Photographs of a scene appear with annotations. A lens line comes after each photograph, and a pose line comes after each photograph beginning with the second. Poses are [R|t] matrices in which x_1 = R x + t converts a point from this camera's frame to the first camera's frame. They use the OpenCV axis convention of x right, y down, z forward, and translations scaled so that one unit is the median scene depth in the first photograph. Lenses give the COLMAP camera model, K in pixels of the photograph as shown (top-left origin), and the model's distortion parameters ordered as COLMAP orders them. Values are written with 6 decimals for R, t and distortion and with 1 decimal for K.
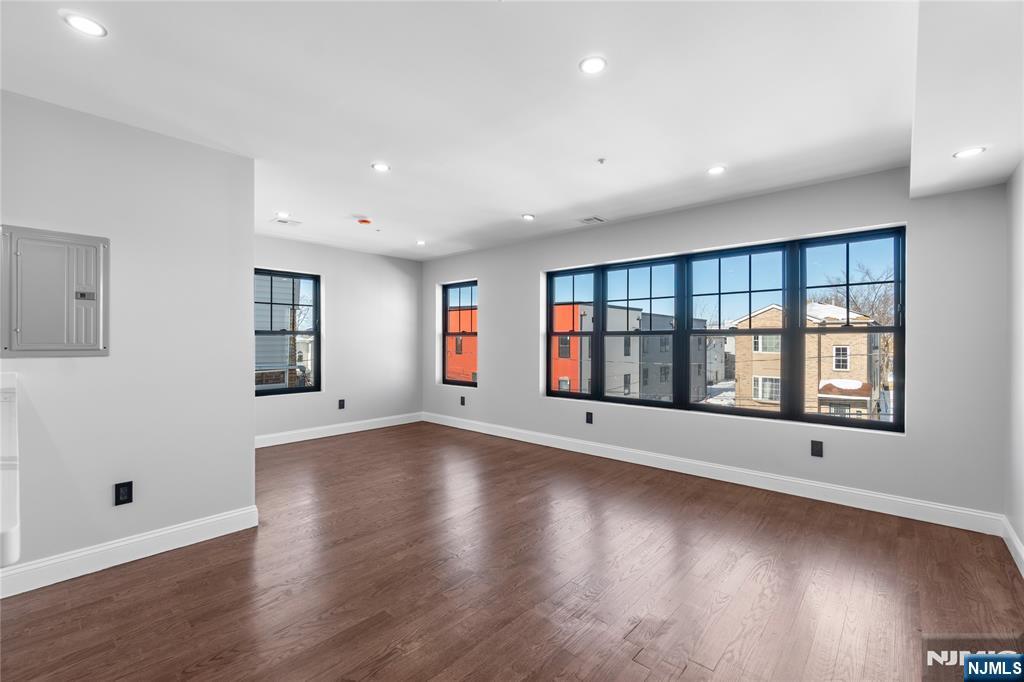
lens RADIAL K [[441.6, 0, 504.1], [0, 441.6, 339.8], [0, 0, 1]] dist [-0.006419, 0.001584]
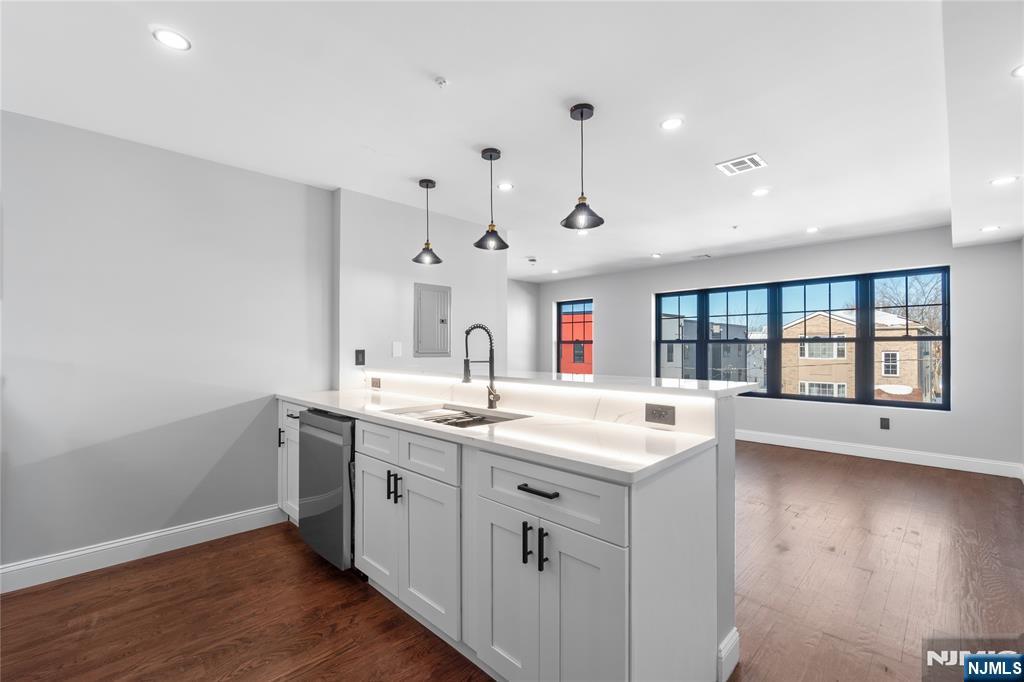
lens RADIAL K [[441.6, 0, 505.3], [0, 441.6, 343.1], [0, 0, 1]] dist [-0.006419, 0.001584]
pose [[0.998083, -0.003348, -0.061802, -0.390338], [0.002867, 0.999965, -0.007869, -0.000437], [0.061826, 0.007677, 0.998057, -0.453442]]
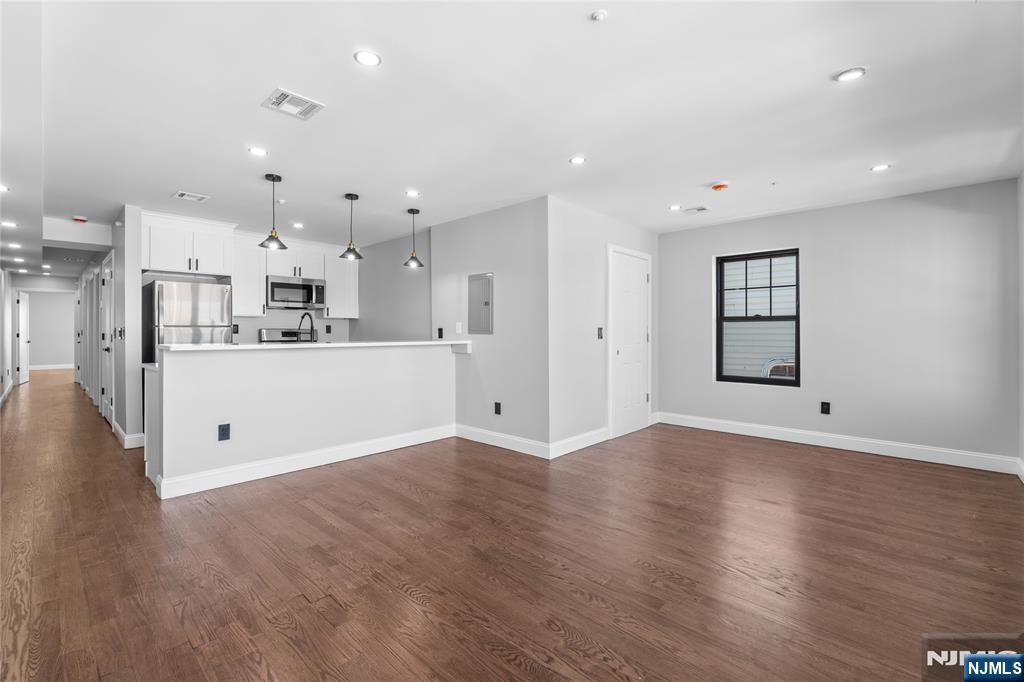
lens RADIAL K [[441.6, 0, 504.5], [0, 441.6, 330.3], [0, 0, 1]] dist [-0.006419, 0.001584]
pose [[-0.023918, -0.006149, -0.999695, 0.669282], [0.001584, 0.999980, -0.006189, 0.021861], [0.999713, -0.001731, -0.023907, 0.727483]]
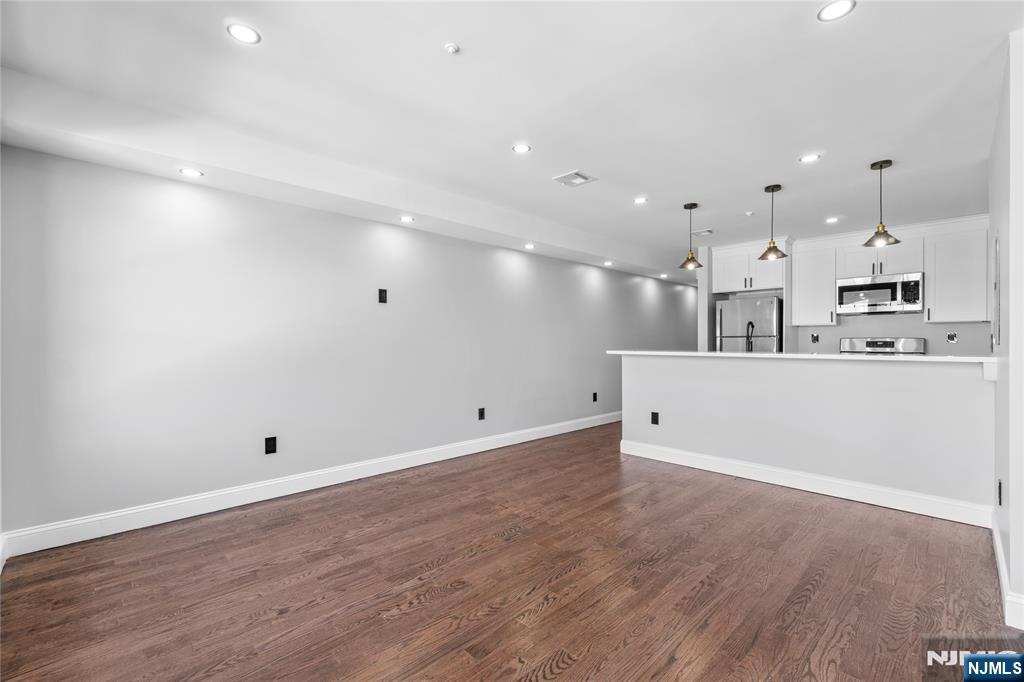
lens RADIAL K [[441.6, 0, 514.2], [0, 441.6, 347.8], [0, 0, 1]] dist [-0.006419, 0.001584]
pose [[-0.998569, -0.002275, 0.053434, 0.079259], [-0.001678, 0.999936, 0.011213, 0.022867], [-0.053456, 0.011108, -0.998508, 1.343876]]
